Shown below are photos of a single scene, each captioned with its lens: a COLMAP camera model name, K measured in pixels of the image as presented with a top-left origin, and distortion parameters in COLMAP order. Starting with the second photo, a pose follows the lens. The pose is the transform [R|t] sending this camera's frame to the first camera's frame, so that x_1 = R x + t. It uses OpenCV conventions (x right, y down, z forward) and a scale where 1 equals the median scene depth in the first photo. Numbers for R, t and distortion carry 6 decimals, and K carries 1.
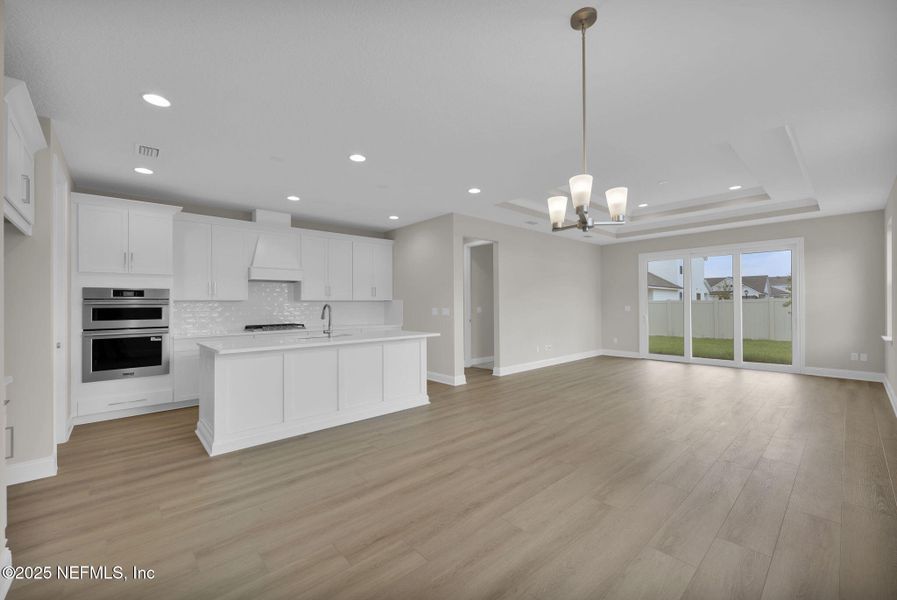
lens RADIAL K [[365.2, 0, 448.4], [0, 365.2, 301.4], [0, 0, 1]] dist [0.000191, -0.000791]
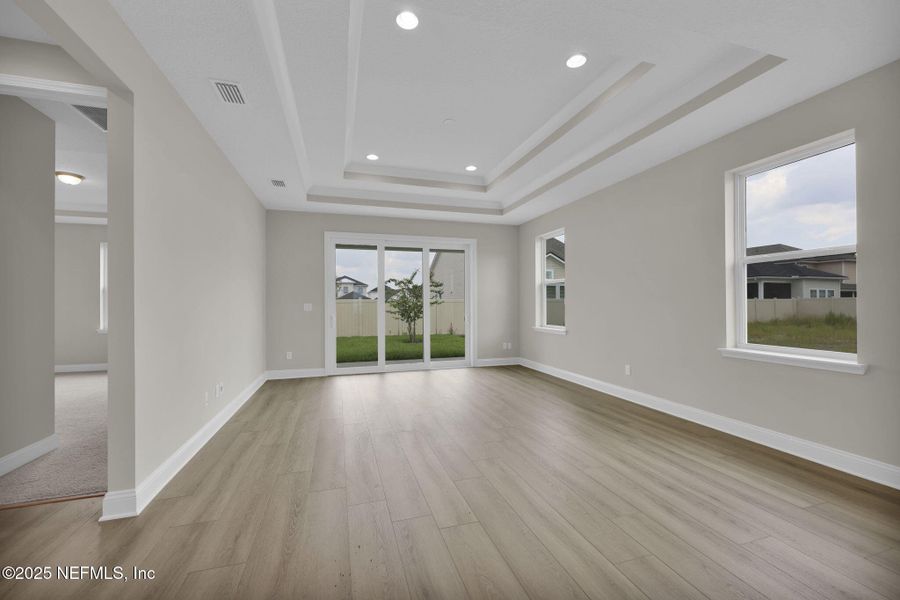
lens RADIAL K [[366.4, 0, 446.0], [0, 366.4, 301.9], [0, 0, 1]] dist [0.000191, -0.000791]
pose [[0.432787, 0.007153, 0.901468, -0.045324], [-0.006487, 0.999967, -0.004820, 0.016821], [-0.901473, -0.003762, 0.432820, 0.698718]]
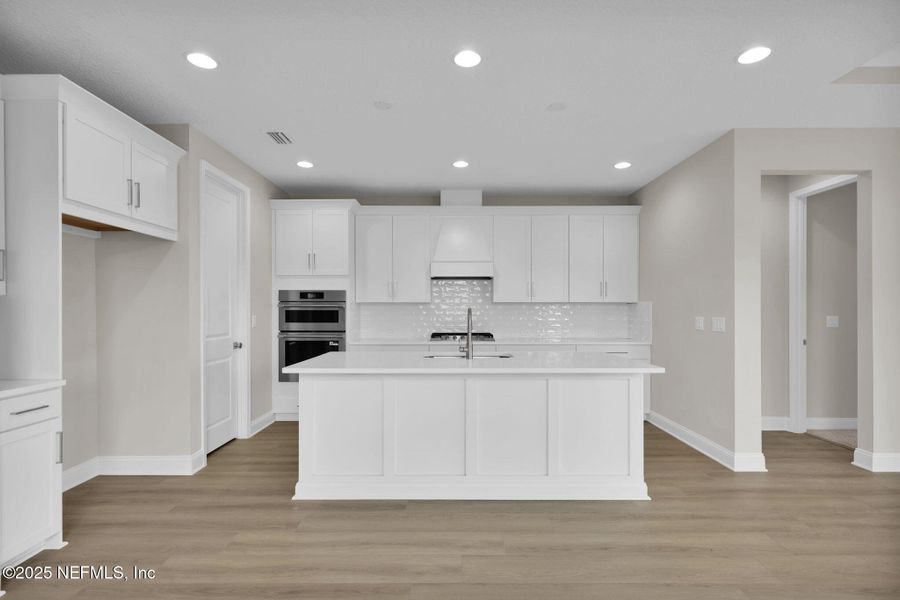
lens RADIAL K [[424.7, 0, 452.0], [0, 424.7, 307.8], [0, 0, 1]] dist [0.000201, 0.000485]
pose [[0.741922, 0.007051, -0.670449, 0.124814], [-0.000509, 0.999950, 0.009953, -0.000495], [0.670486, -0.007043, 0.741889, 0.311980]]
